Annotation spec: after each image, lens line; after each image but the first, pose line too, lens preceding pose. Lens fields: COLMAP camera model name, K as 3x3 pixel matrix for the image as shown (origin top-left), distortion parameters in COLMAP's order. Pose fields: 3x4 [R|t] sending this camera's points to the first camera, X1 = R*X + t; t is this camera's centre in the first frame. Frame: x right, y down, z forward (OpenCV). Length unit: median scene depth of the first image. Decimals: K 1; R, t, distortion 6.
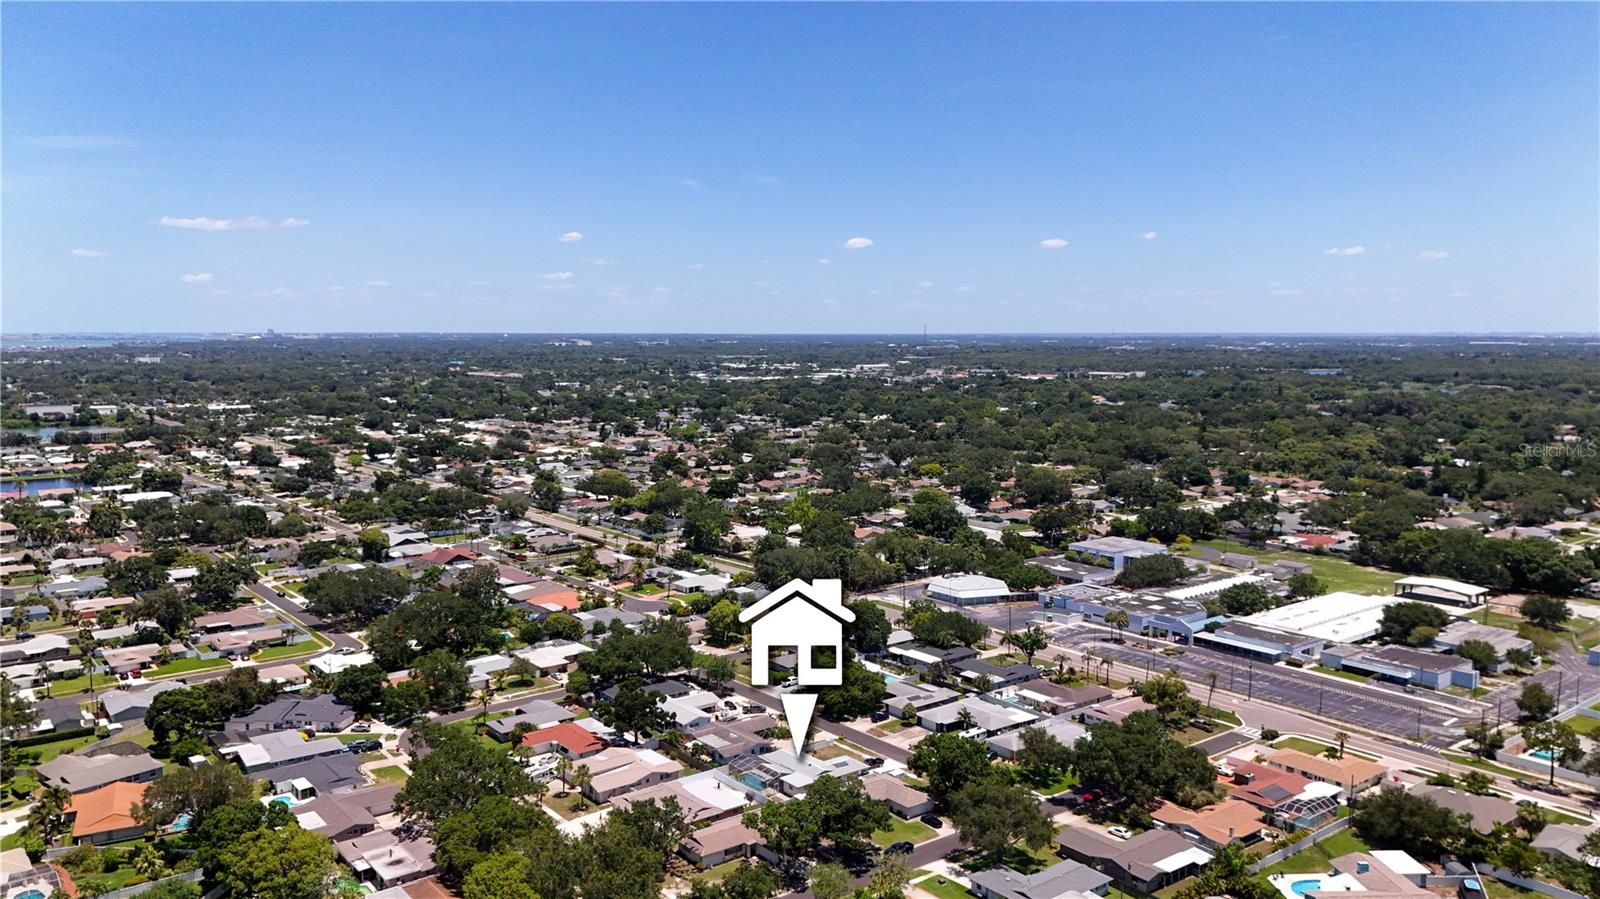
lens RADIAL K [[1136.9, 0, 800.0], [0, 1136.9, 449.5], [0, 0, 1]] dist [0.078035, -0.000750]
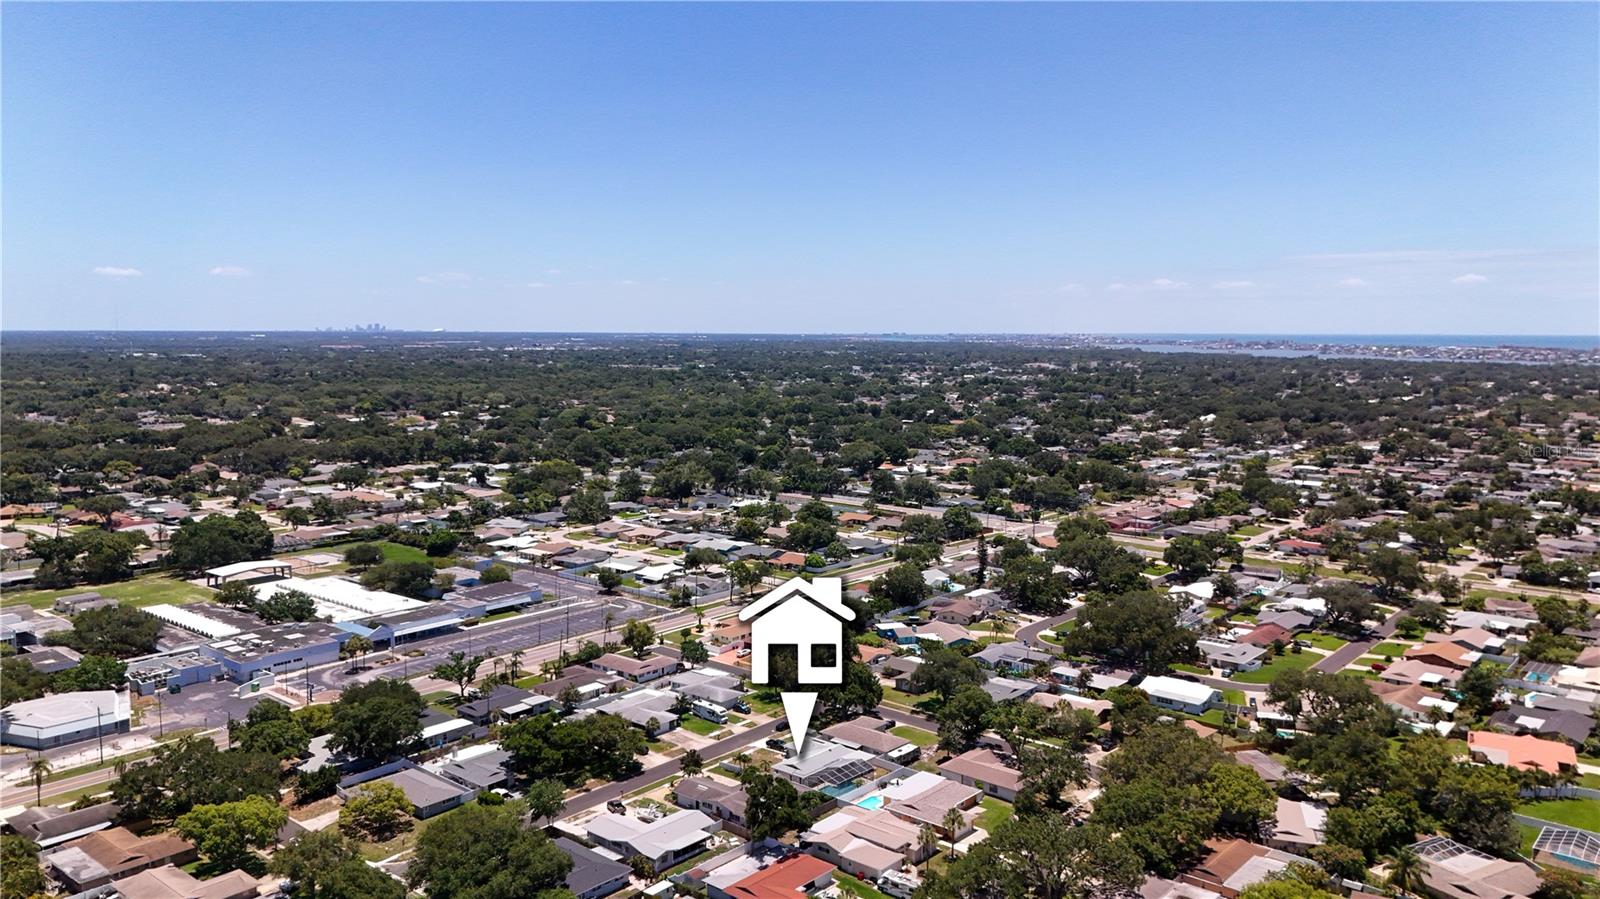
lens RADIAL K [[1136.9, 0, 800.0], [0, 1136.9, 449.5], [0, 0, 1]] dist [0.078035, -0.000750]
pose [[-0.184163, -0.101003, 0.977692, -0.780831], [0.093228, 0.988426, 0.119673, -0.095527], [-0.978464, 0.113188, -0.172615, 0.945934]]
